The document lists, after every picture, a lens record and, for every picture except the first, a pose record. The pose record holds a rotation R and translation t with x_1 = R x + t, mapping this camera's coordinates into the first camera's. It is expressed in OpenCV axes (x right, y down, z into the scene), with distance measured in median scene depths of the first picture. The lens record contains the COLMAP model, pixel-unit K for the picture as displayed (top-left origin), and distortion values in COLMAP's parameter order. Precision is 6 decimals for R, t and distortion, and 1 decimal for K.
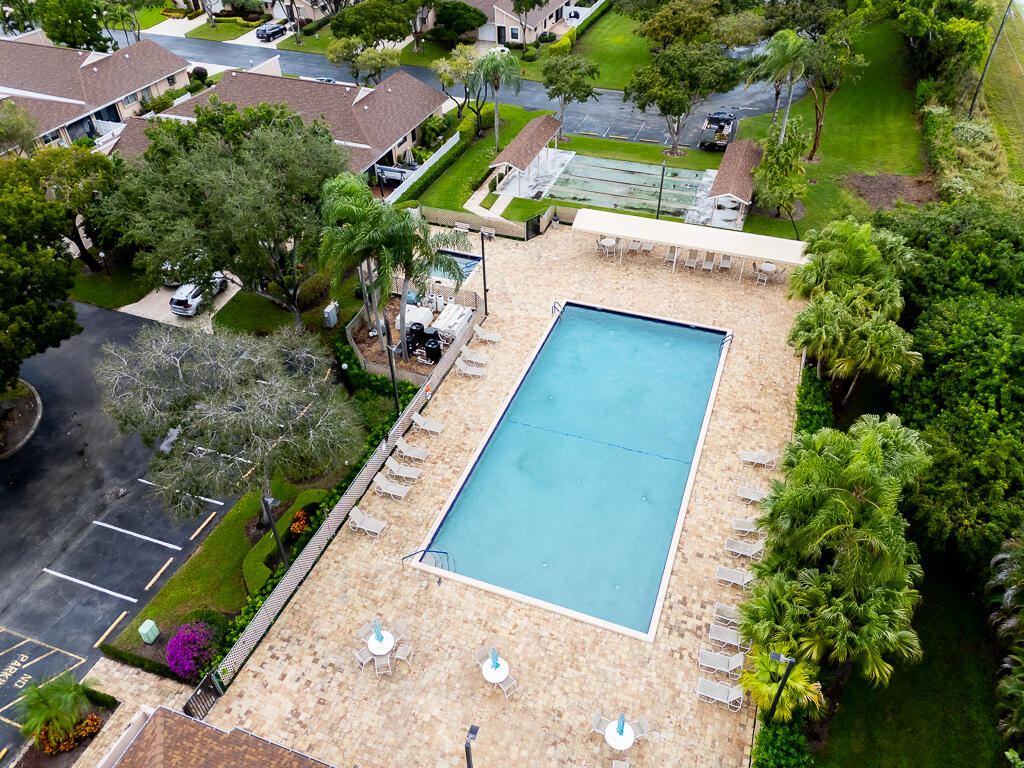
lens RADIAL K [[747.6, 0, 512.0], [0, 747.6, 384.0], [0, 0, 1]] dist [0.064566, -0.053094]
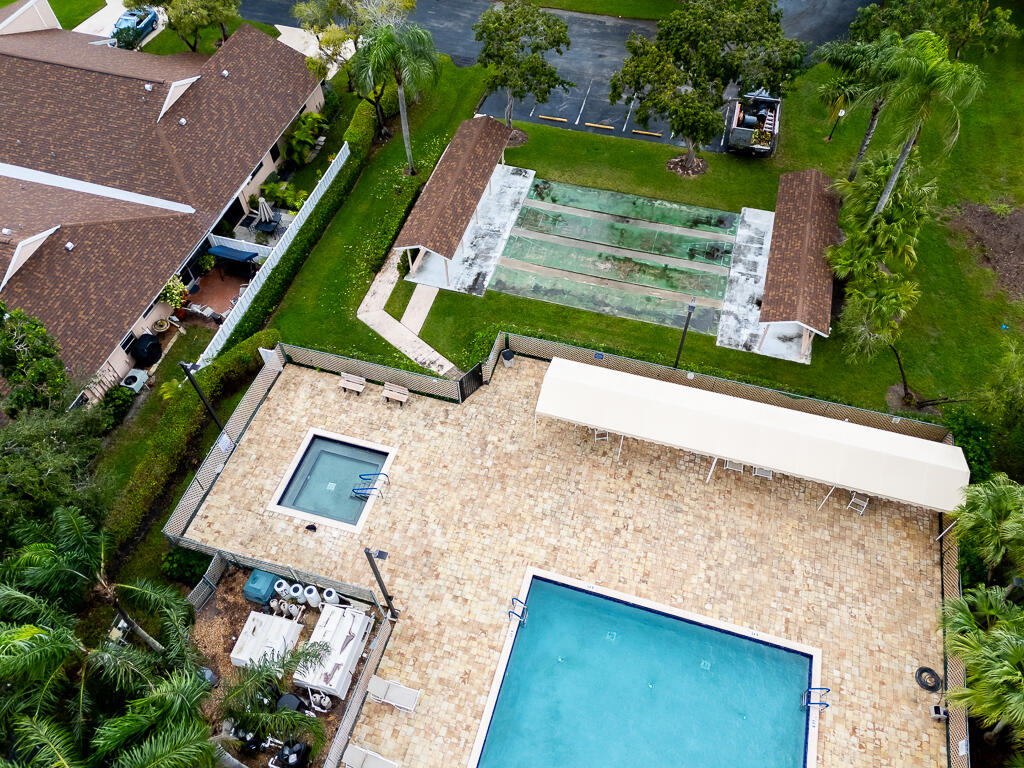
lens RADIAL K [[747.6, 0, 512.0], [0, 747.6, 384.0], [0, 0, 1]] dist [0.064566, -0.053094]
pose [[0.997755, -0.055683, 0.037212, 0.035189], [0.044980, 0.968816, 0.243664, -0.321814], [-0.049620, -0.241443, 0.969146, 0.379651]]
